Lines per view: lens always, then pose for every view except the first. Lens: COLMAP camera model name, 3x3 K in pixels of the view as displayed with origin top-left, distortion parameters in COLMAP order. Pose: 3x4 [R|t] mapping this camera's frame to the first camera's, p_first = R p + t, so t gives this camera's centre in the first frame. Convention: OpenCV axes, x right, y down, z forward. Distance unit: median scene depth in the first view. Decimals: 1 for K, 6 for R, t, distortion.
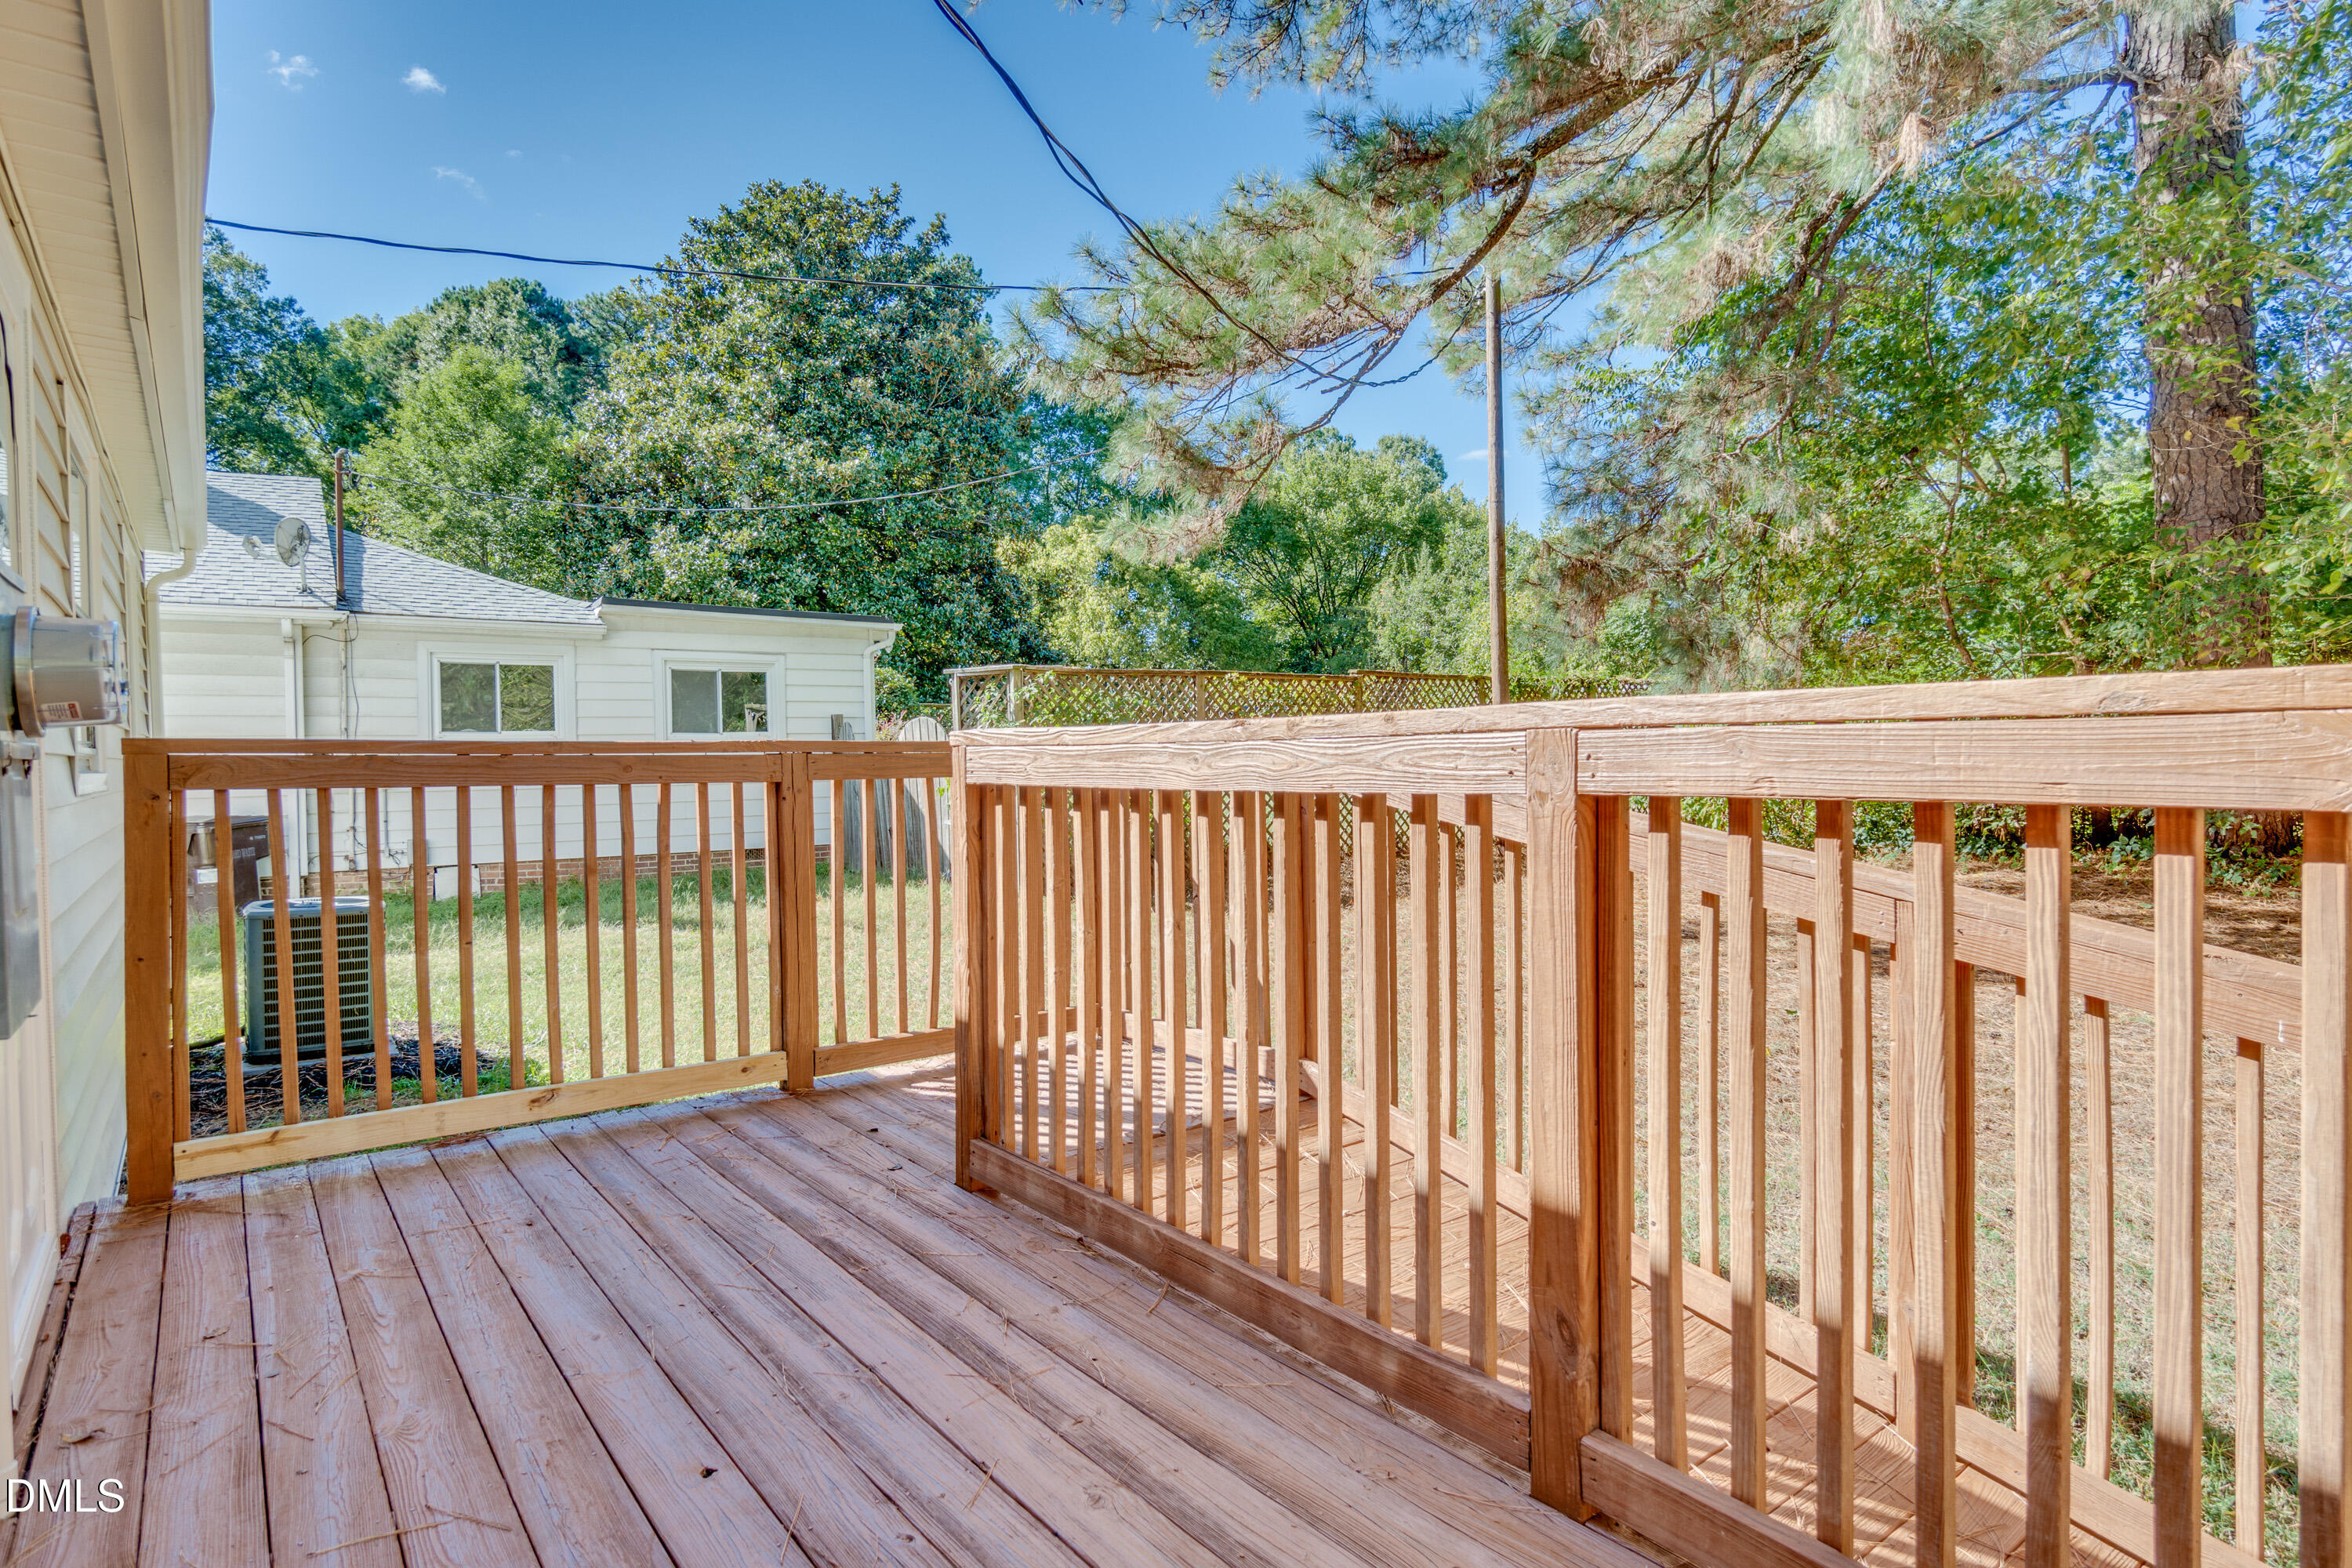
lens RADIAL K [[1266.1, 0, 1170.4], [0, 1266.1, 787.8], [0, 0, 1]] dist [0.000696, -0.000302]
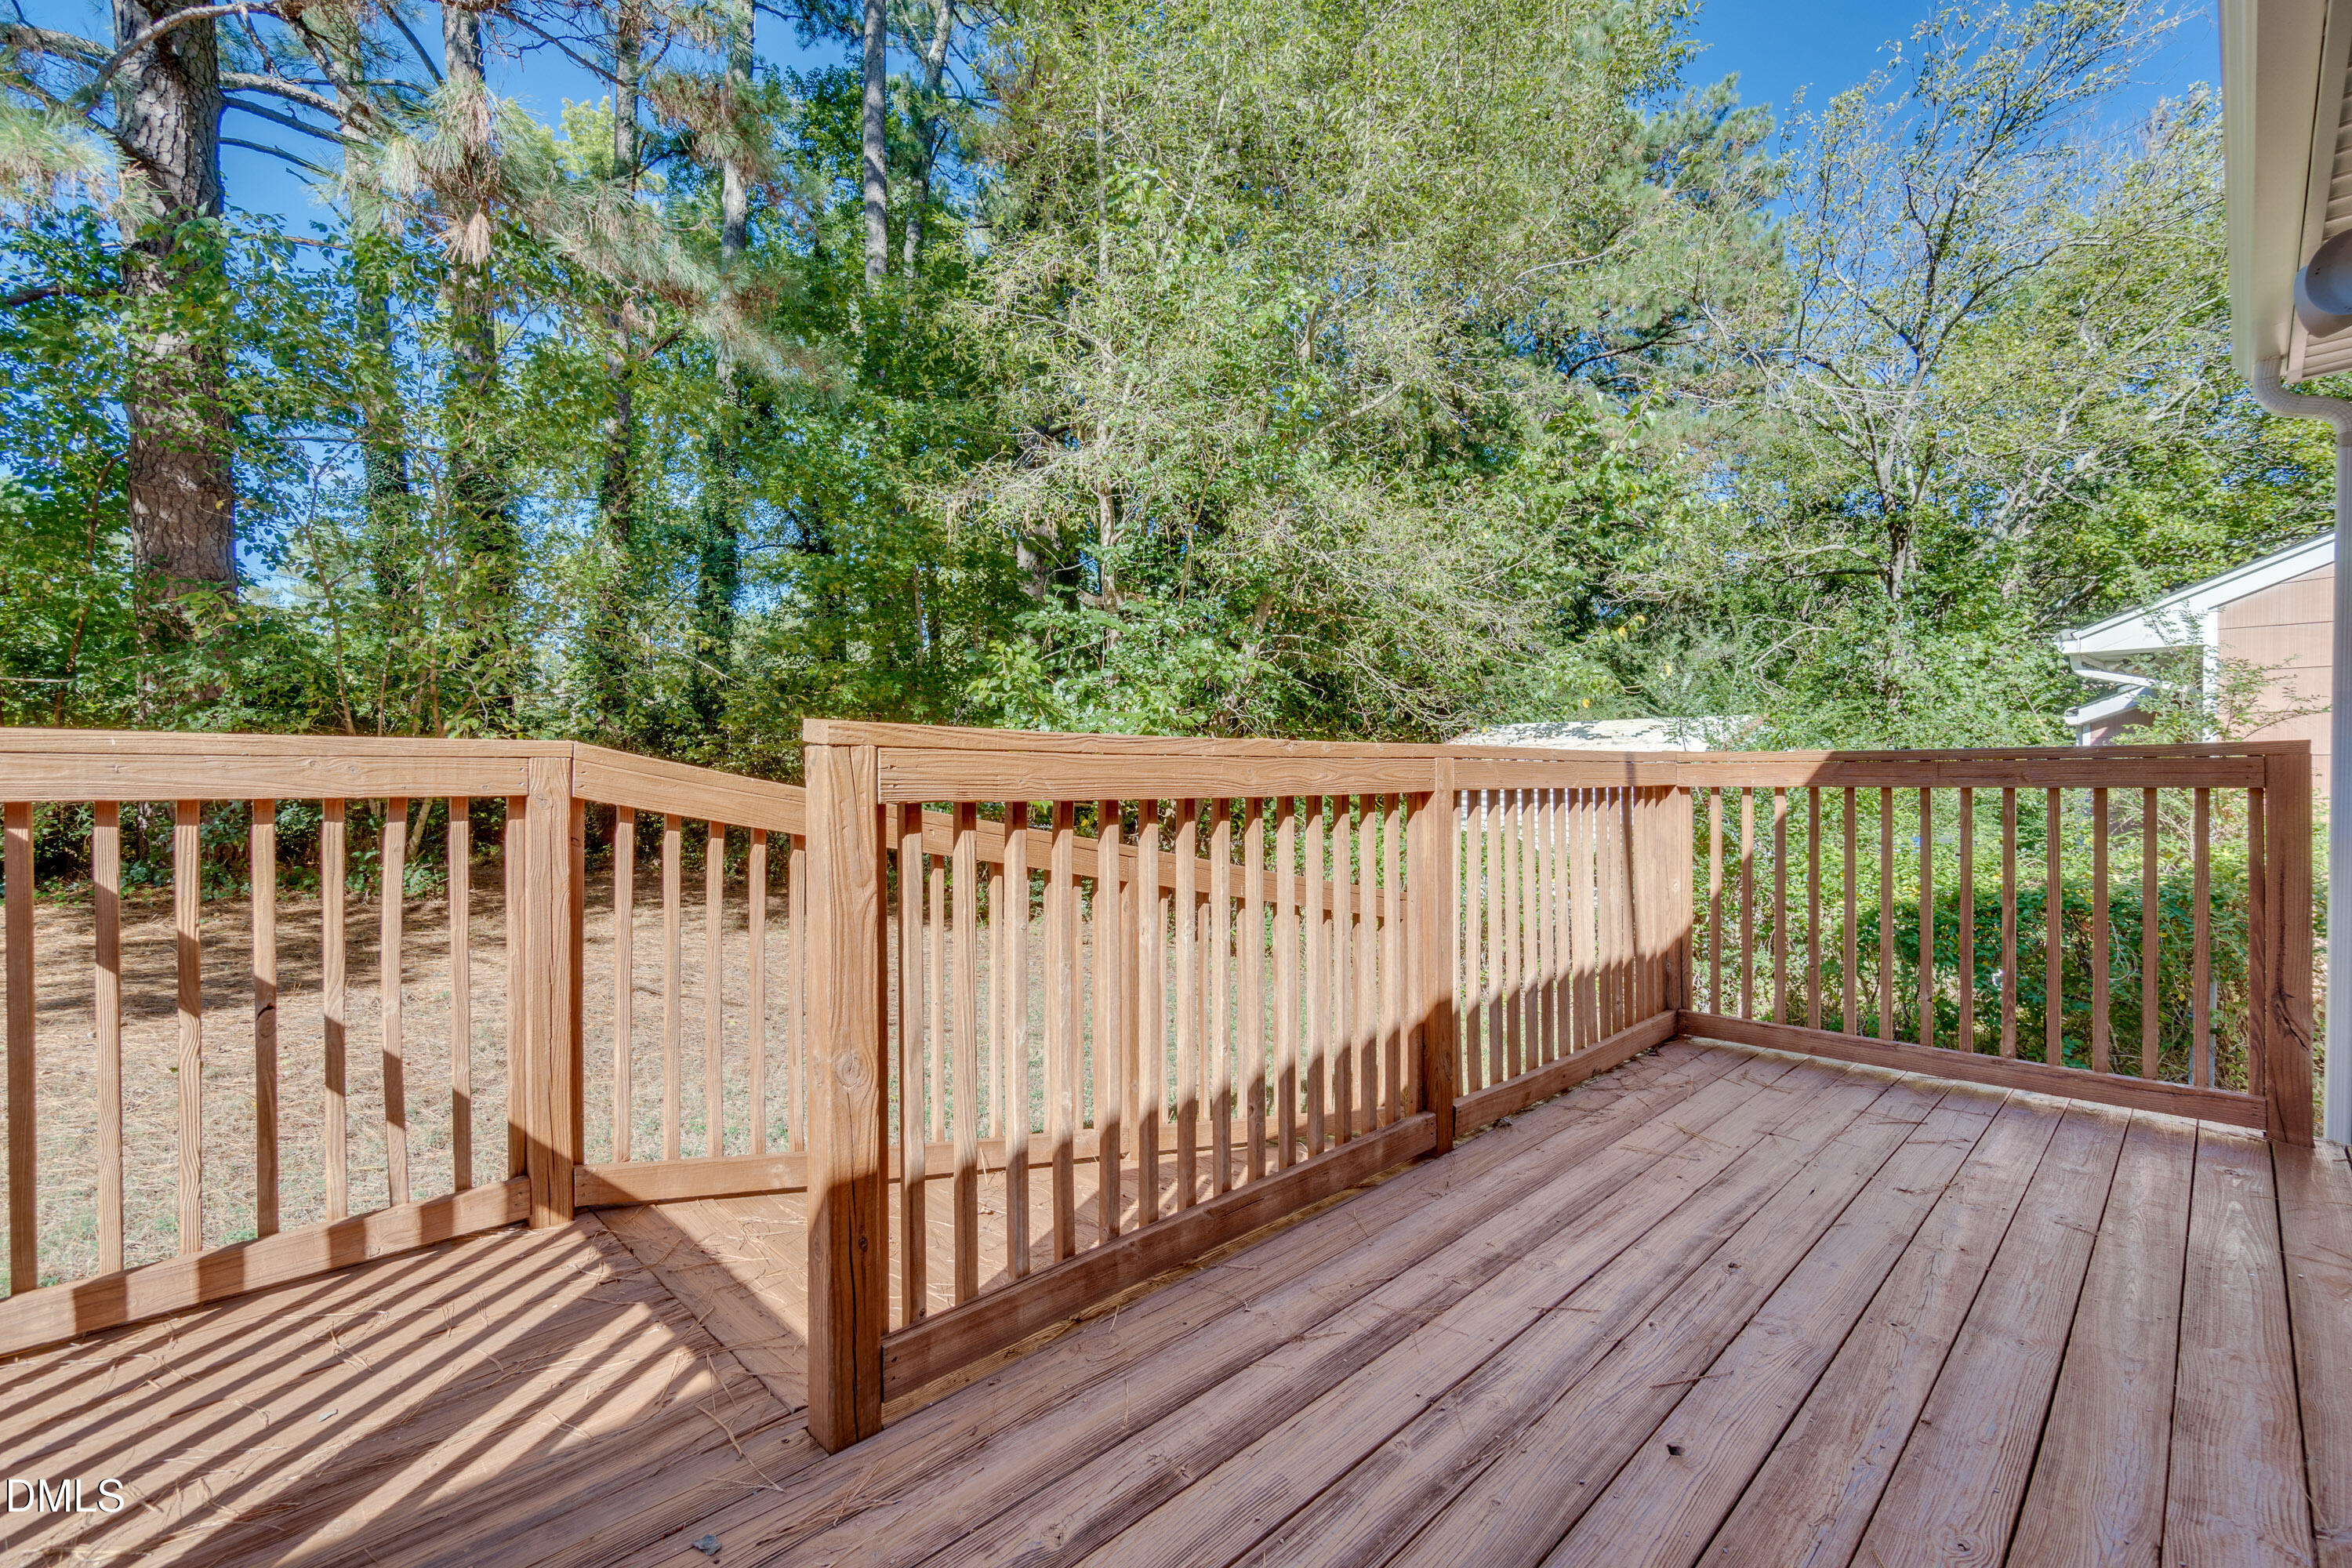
lens RADIAL K [[1023.0, 0, 1176.7], [0, 1023.0, 786.5], [0, 0, 1]] dist [-0.002556, -0.000103]
pose [[-0.124375, -0.004705, 0.992224, -0.948645], [0.008286, 0.999949, 0.005781, -0.012742], [-0.992201, 0.008940, -0.124330, 1.245936]]
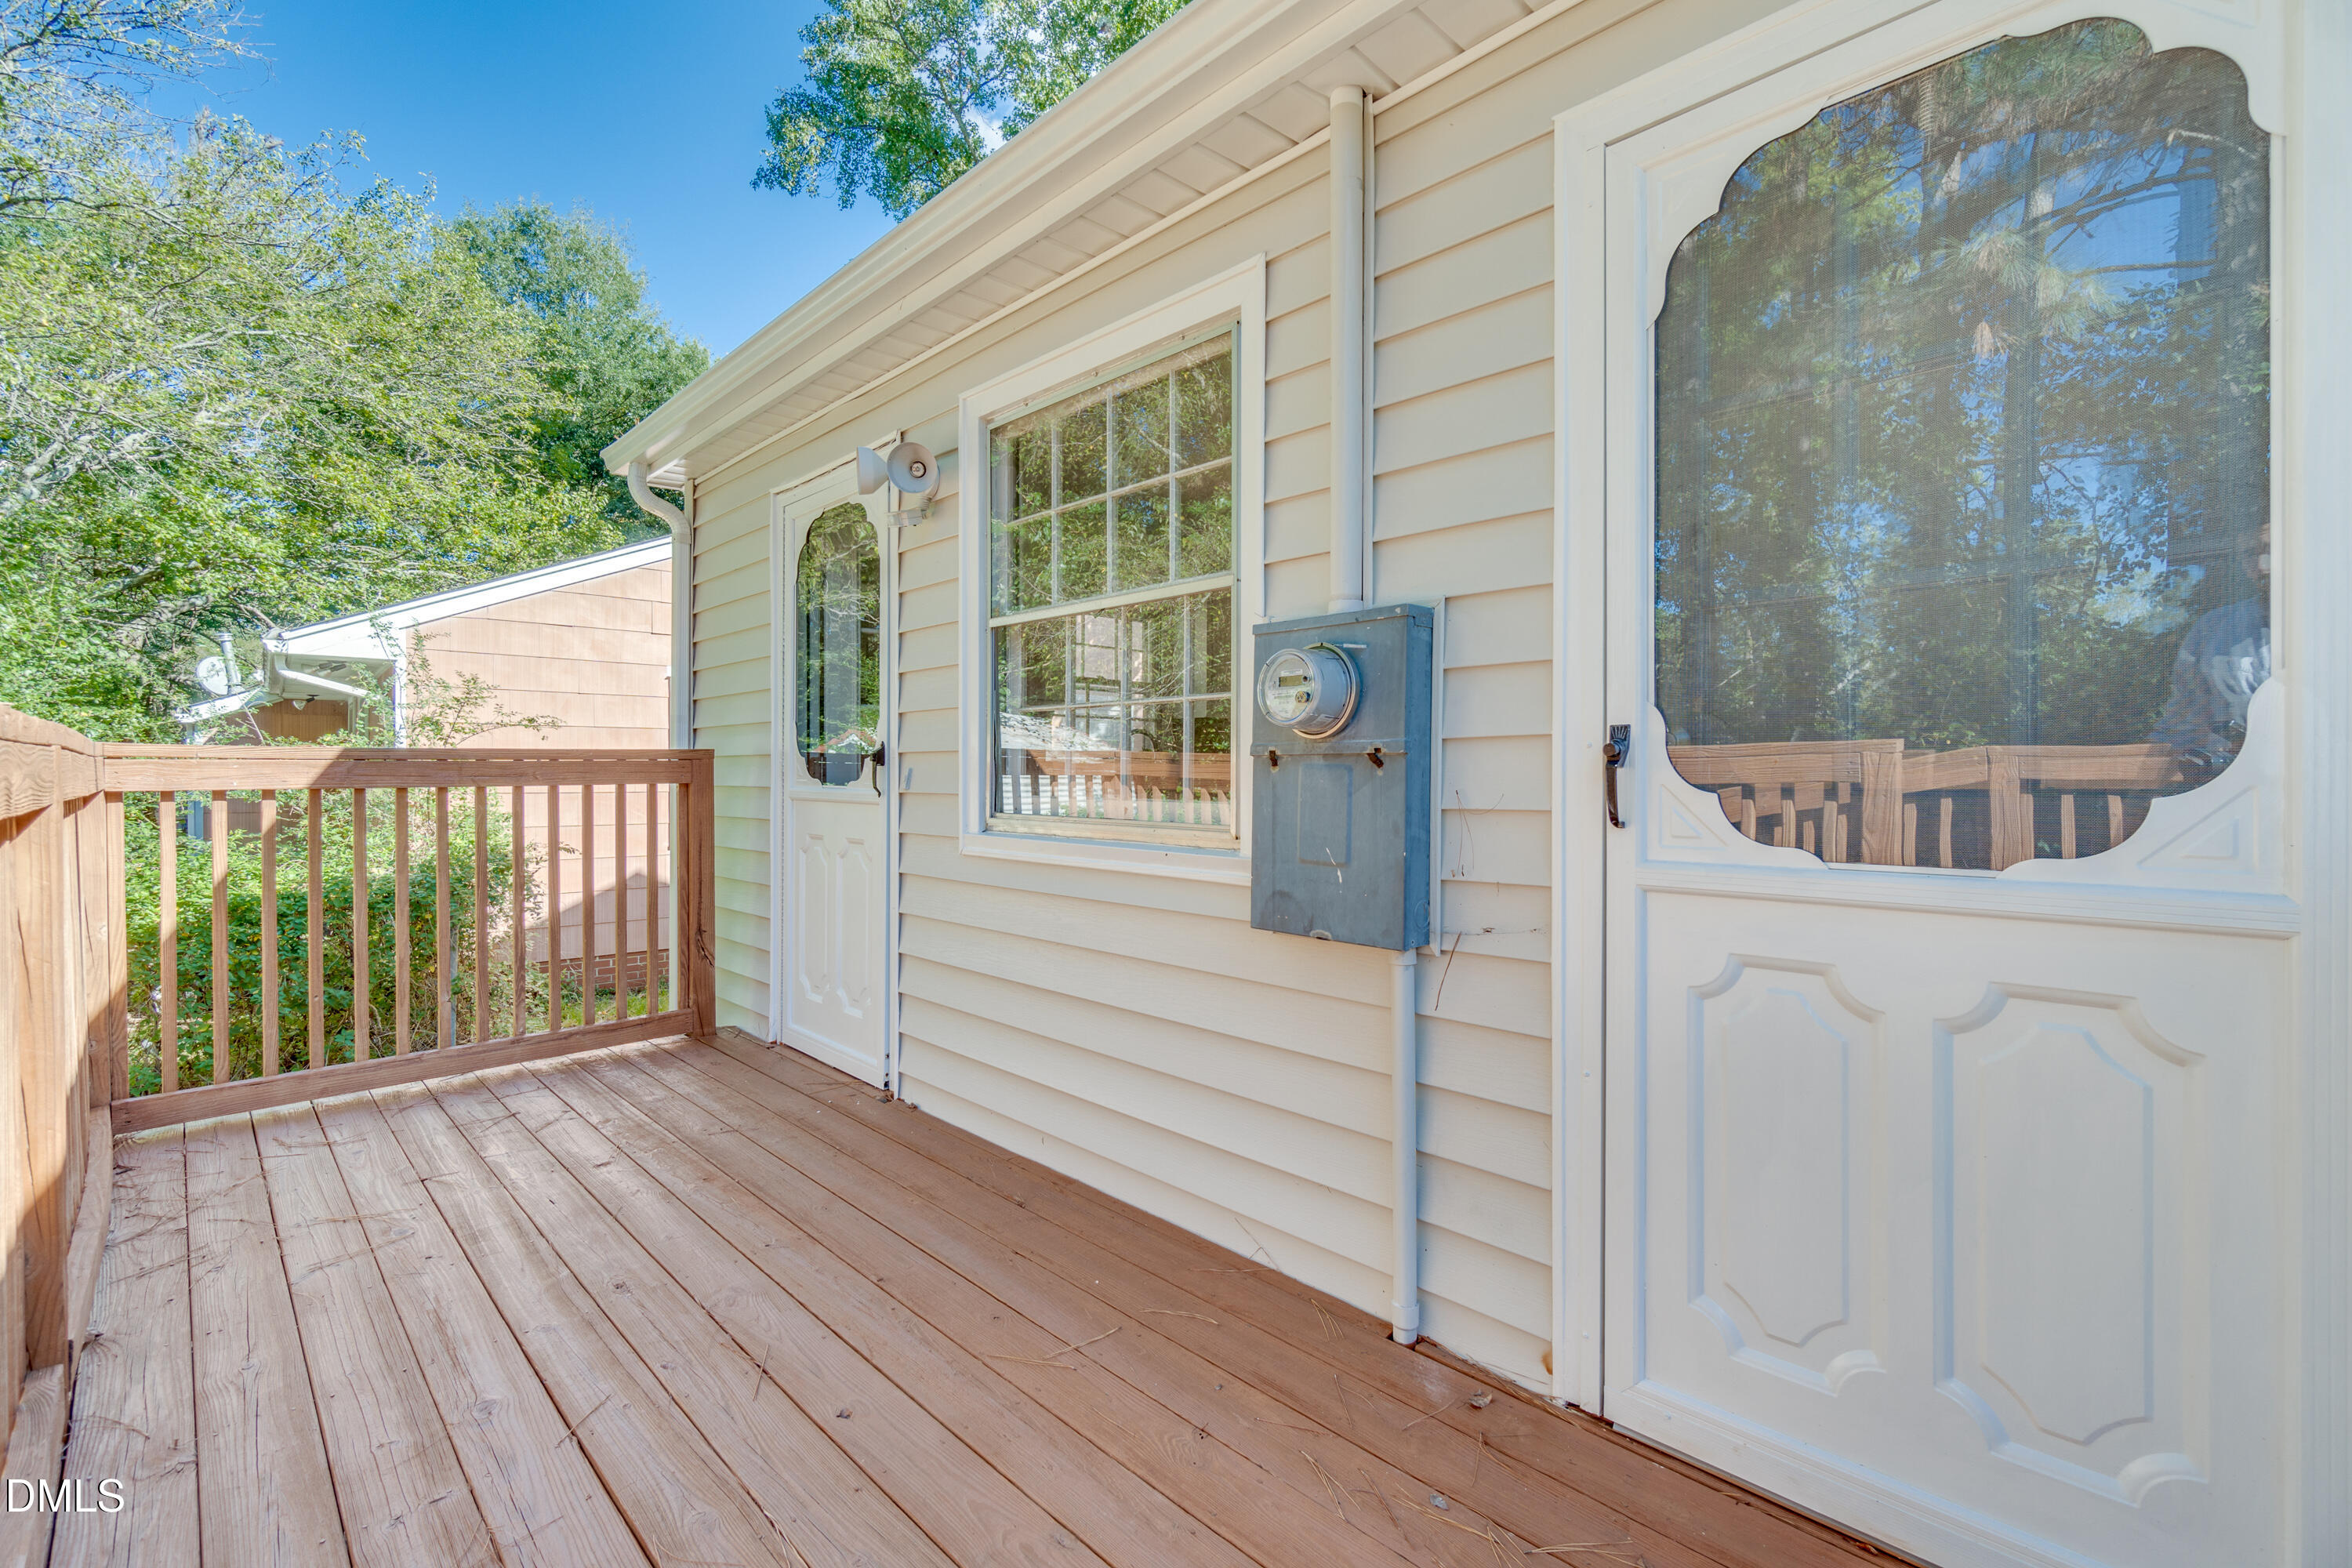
lens RADIAL K [[1023.0, 0, 1182.0], [0, 1023.0, 775.1], [0, 0, 1]] dist [-0.002556, -0.000103]
pose [[-0.991827, 0.013960, -0.126828, -0.457405], [0.012570, 0.999852, 0.011749, -0.013817], [0.126973, 0.010059, -0.991855, 1.579585]]
